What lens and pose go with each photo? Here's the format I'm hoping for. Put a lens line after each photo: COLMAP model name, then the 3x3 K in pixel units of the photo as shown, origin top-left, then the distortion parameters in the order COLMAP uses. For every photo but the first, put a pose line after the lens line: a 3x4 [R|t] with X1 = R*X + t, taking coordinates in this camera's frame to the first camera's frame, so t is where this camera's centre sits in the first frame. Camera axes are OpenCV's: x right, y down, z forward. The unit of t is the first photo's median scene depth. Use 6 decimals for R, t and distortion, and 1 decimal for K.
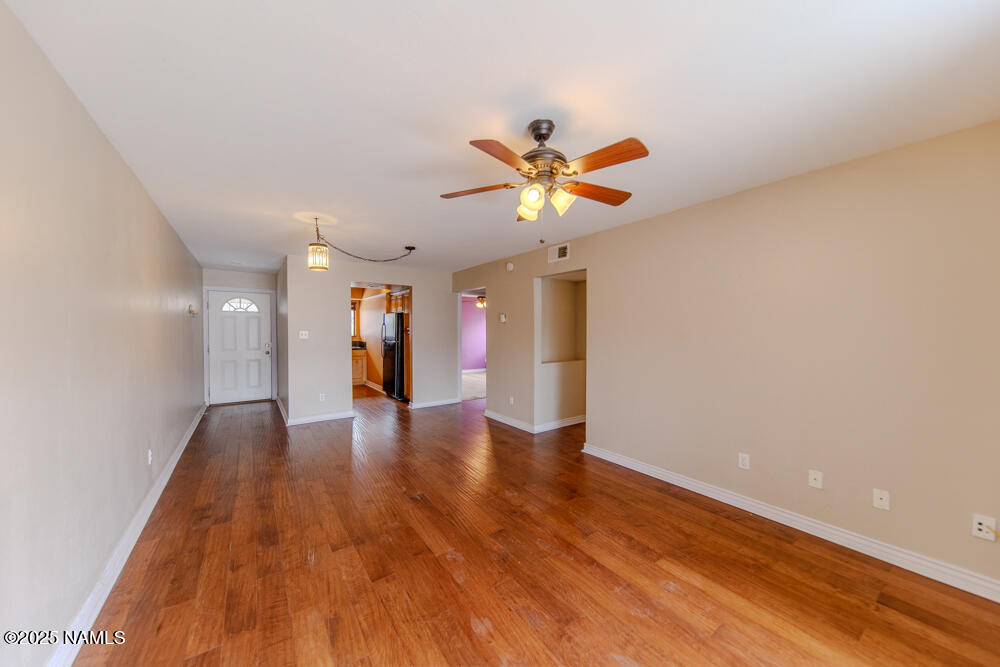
lens RADIAL K [[351.8, 0, 500.0], [0, 351.8, 333.5], [0, 0, 1]] dist [-0.000771, -0.000098]
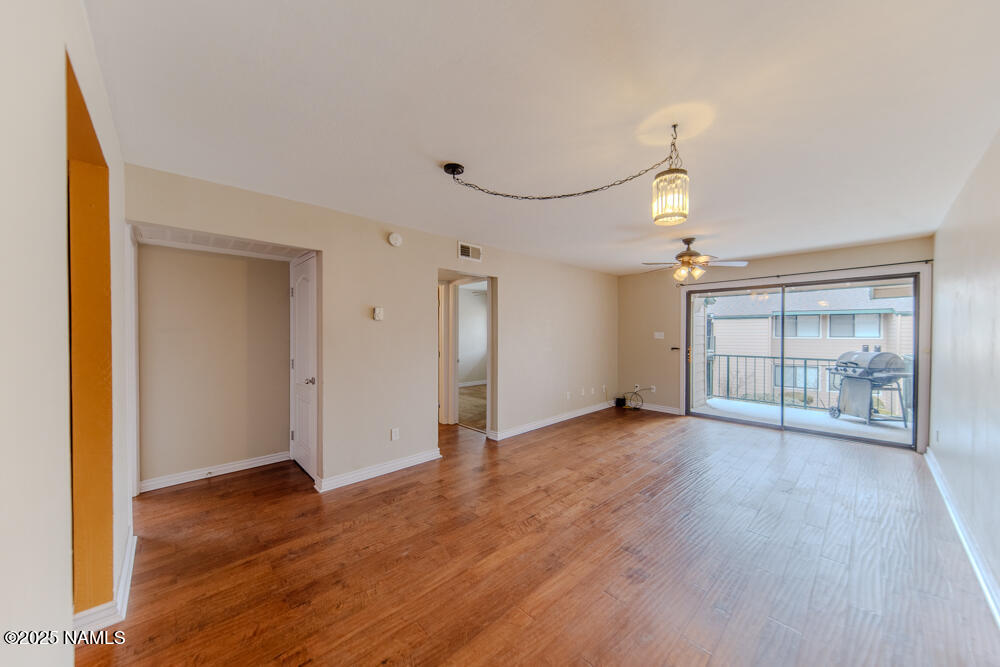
lens RADIAL K [[351.8, 0, 500.0], [0, 351.8, 333.5], [0, 0, 1]] dist [-0.000771, -0.000098]
pose [[-0.133729, -0.006507, 0.990997, -1.017802], [0.013819, 0.999869, 0.008430, -0.013973], [-0.990922, 0.014822, -0.133622, 1.332008]]
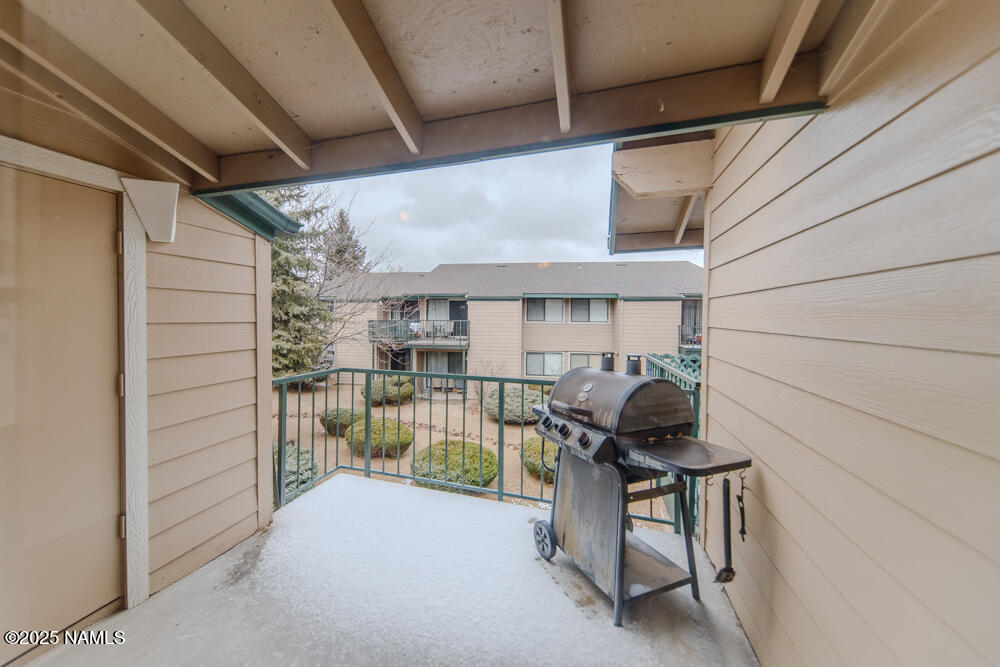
lens RADIAL K [[336.4, 0, 497.4], [0, 336.4, 316.9], [0, 0, 1]] dist [-0.000050, -0.000015]
pose [[-0.608323, -0.006775, 0.793661, -0.337668], [0.005229, 0.999908, 0.012544, 0.000361], [-0.793673, 0.011781, -0.608231, 0.423543]]
